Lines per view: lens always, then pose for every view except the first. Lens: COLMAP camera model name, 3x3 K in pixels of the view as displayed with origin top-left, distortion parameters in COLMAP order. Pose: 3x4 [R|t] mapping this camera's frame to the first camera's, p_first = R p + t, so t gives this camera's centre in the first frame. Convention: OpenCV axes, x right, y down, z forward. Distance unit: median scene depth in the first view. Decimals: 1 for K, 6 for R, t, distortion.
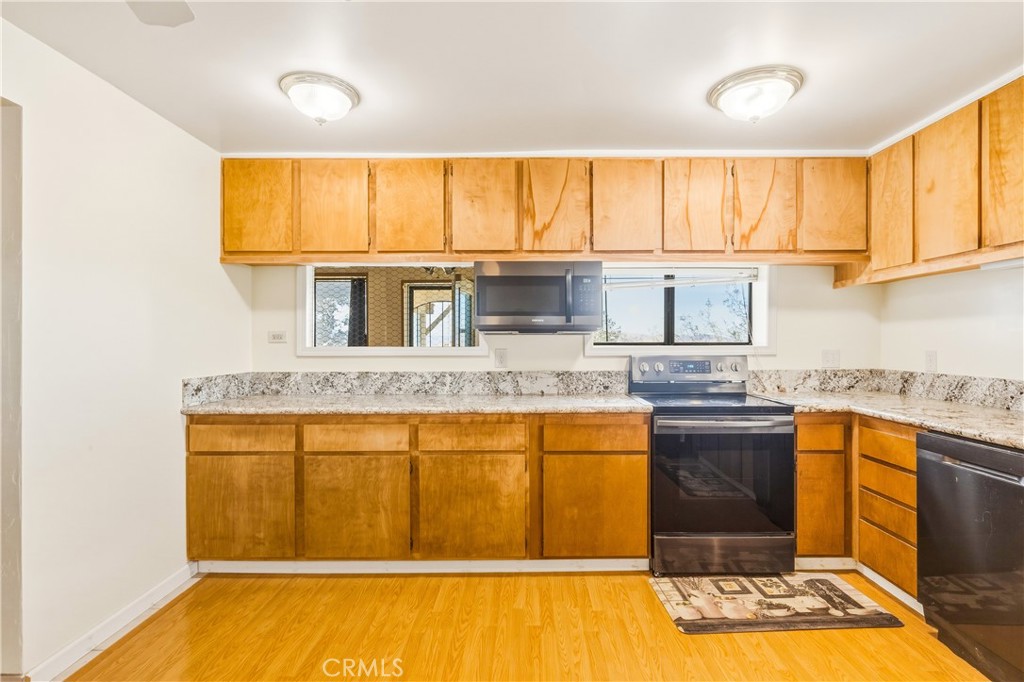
lens RADIAL K [[477.3, 0, 517.0], [0, 477.3, 344.5], [0, 0, 1]] dist [-0.002900, 0.000544]
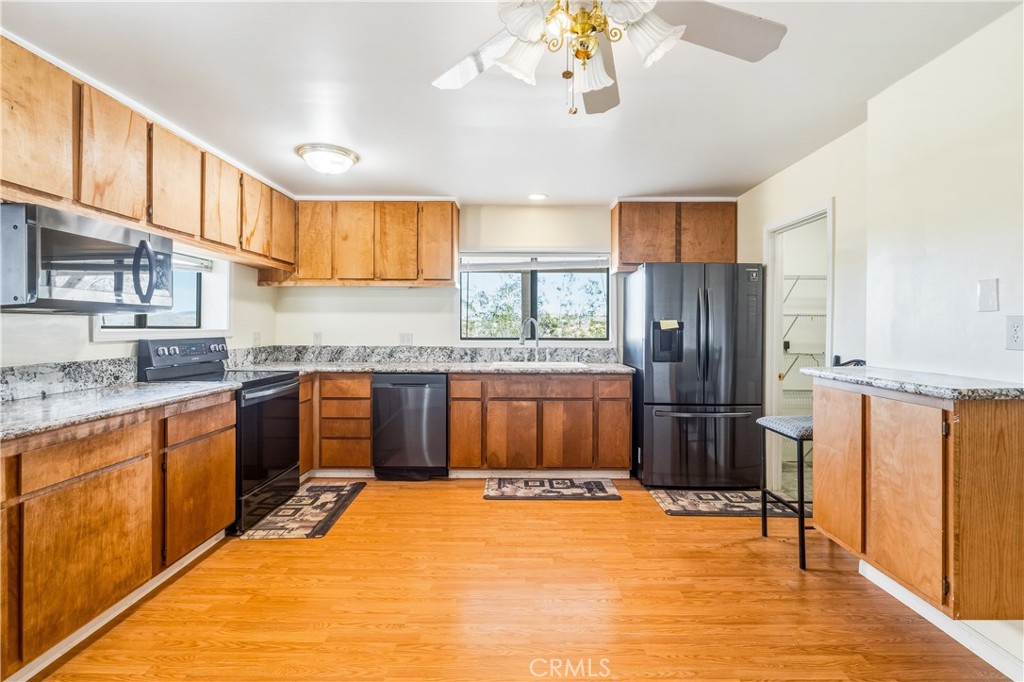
lens RADIAL K [[477.3, 0, 515.9], [0, 477.3, 331.1], [0, 0, 1]] dist [-0.002900, 0.000544]
pose [[0.014506, -0.005215, 0.999881, -0.822047], [0.002457, 0.999984, 0.005180, 0.003983], [-0.999892, 0.002382, 0.014518, 0.337655]]
